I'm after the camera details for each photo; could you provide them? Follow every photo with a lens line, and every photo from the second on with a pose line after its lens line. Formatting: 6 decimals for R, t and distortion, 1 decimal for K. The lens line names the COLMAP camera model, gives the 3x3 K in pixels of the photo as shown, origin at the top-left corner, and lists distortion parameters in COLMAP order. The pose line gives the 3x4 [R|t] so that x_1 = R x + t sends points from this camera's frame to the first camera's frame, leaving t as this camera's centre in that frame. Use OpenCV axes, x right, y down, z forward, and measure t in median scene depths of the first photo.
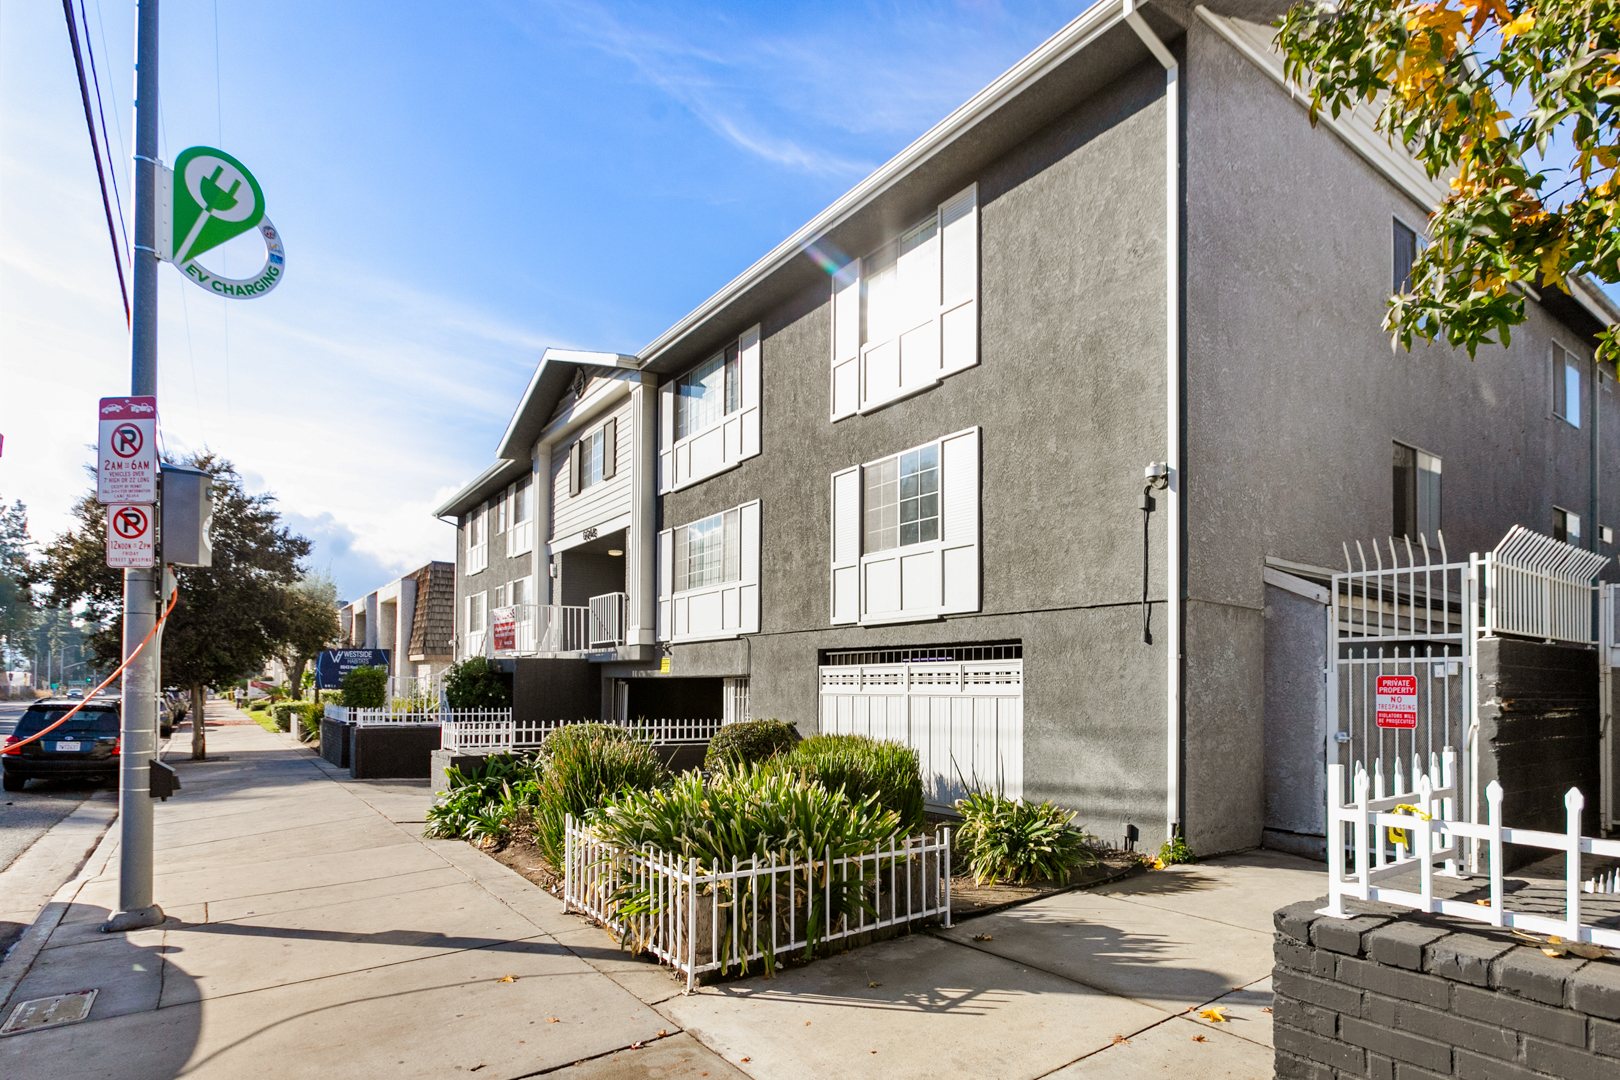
lens RADIAL K [[859.1, 0, 817.7], [0, 859.1, 668.2], [0, 0, 1]] dist [-0.007070, -0.000714]
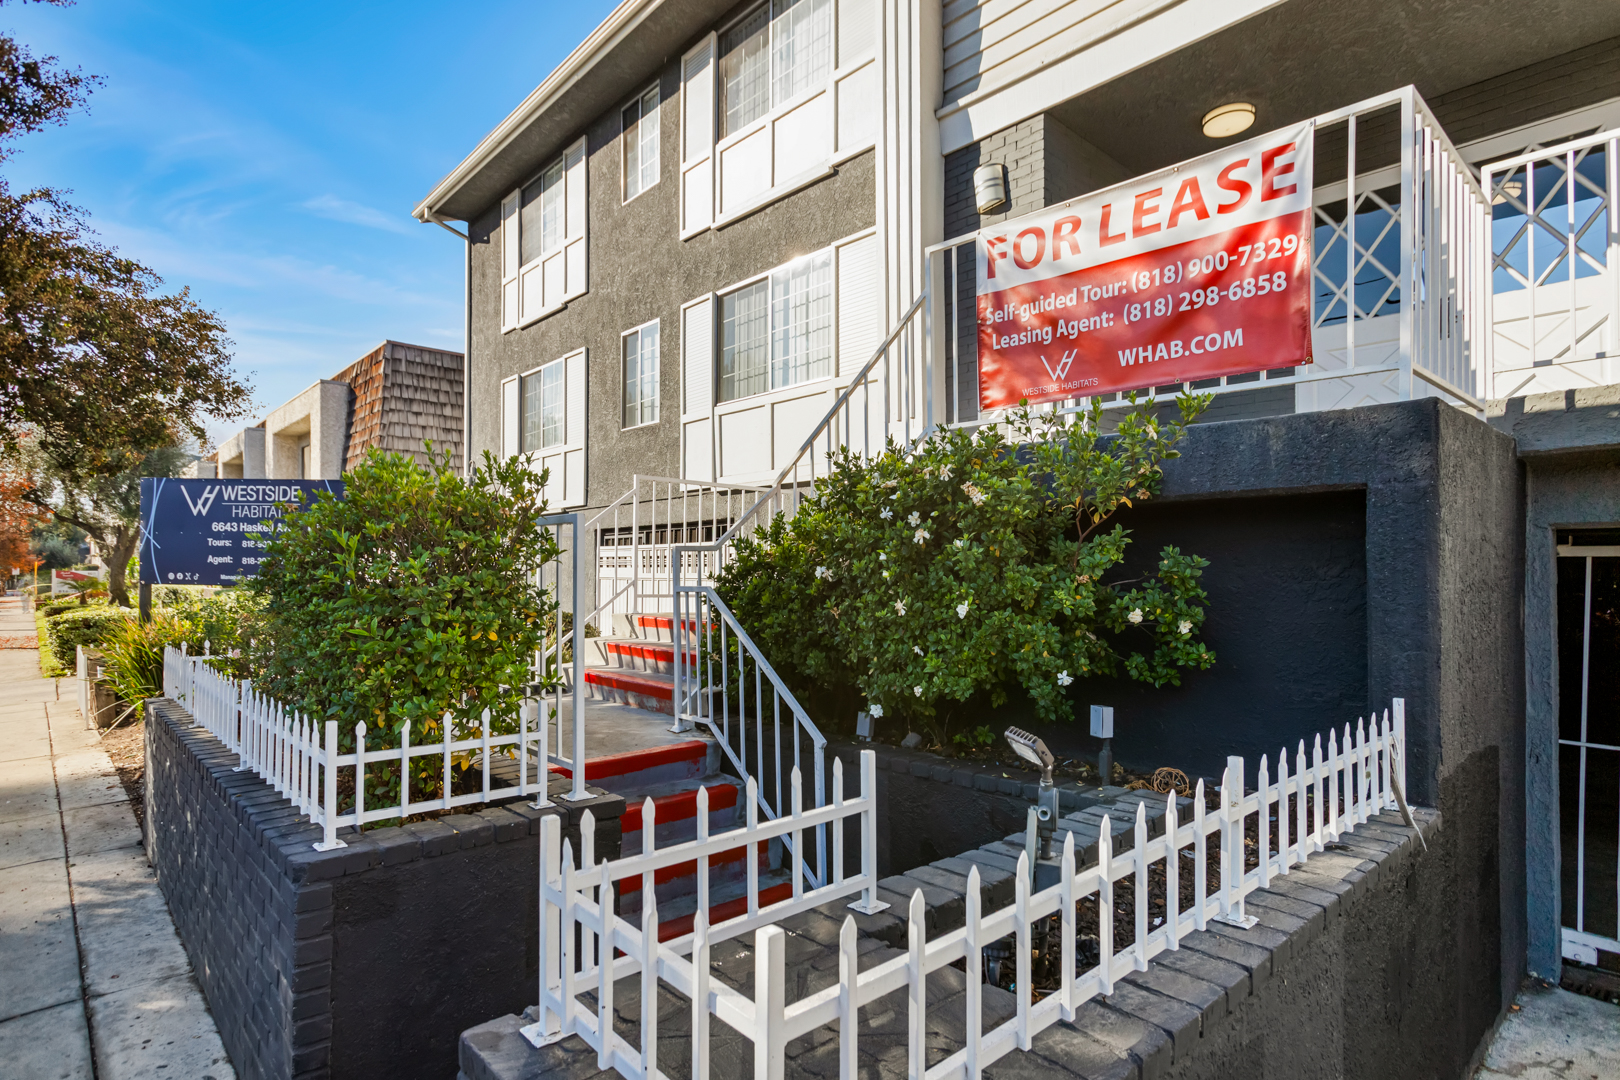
lens RADIAL K [[860.5, 0, 812.2], [0, 860.5, 565.9], [0, 0, 1]] dist [-0.021784, 0.005657]
pose [[0.992578, 0.000249, 0.121609, -0.296822], [-0.001192, 0.999970, 0.007686, 0.011739], [-0.121604, -0.007774, 0.992548, 0.518492]]
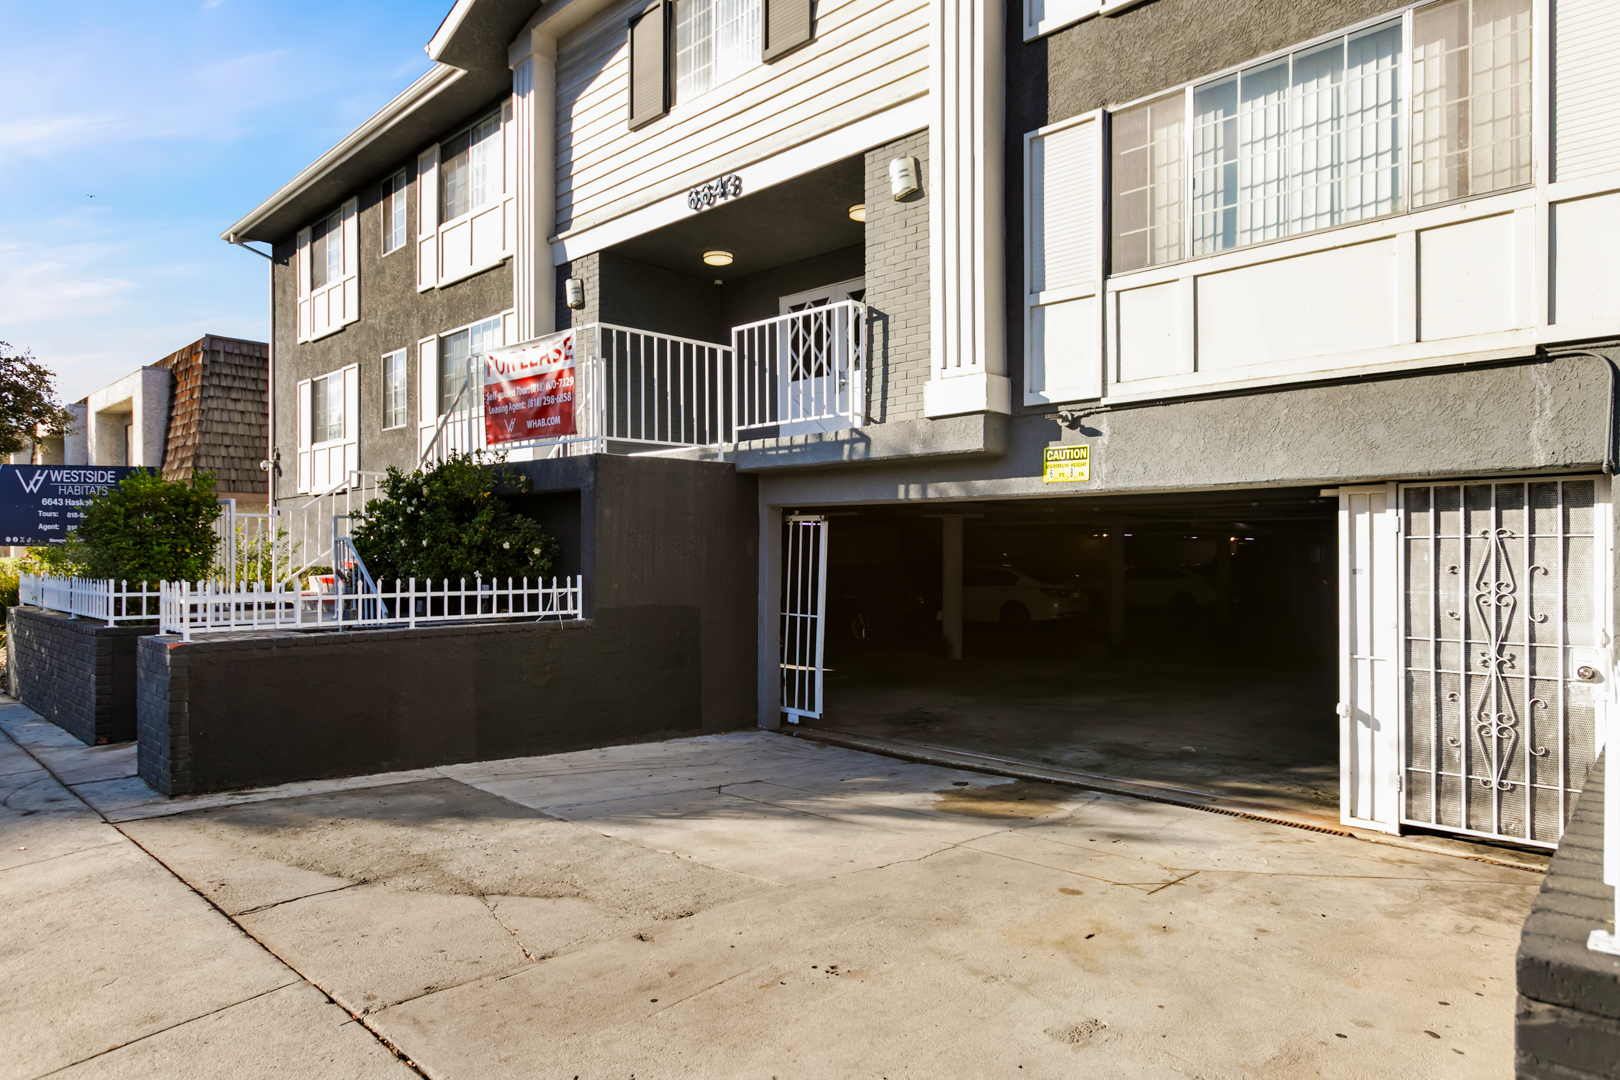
lens RADIAL K [[914.6, 0, 826.6], [0, 914.6, 548.6], [0, 0, 1]] dist [0.004860, -0.008929]
pose [[0.973504, -0.001661, 0.228663, -0.209751], [-0.001089, 0.999929, 0.011902, 0.016882], [-0.228667, -0.011836, 0.973433, 0.339864]]
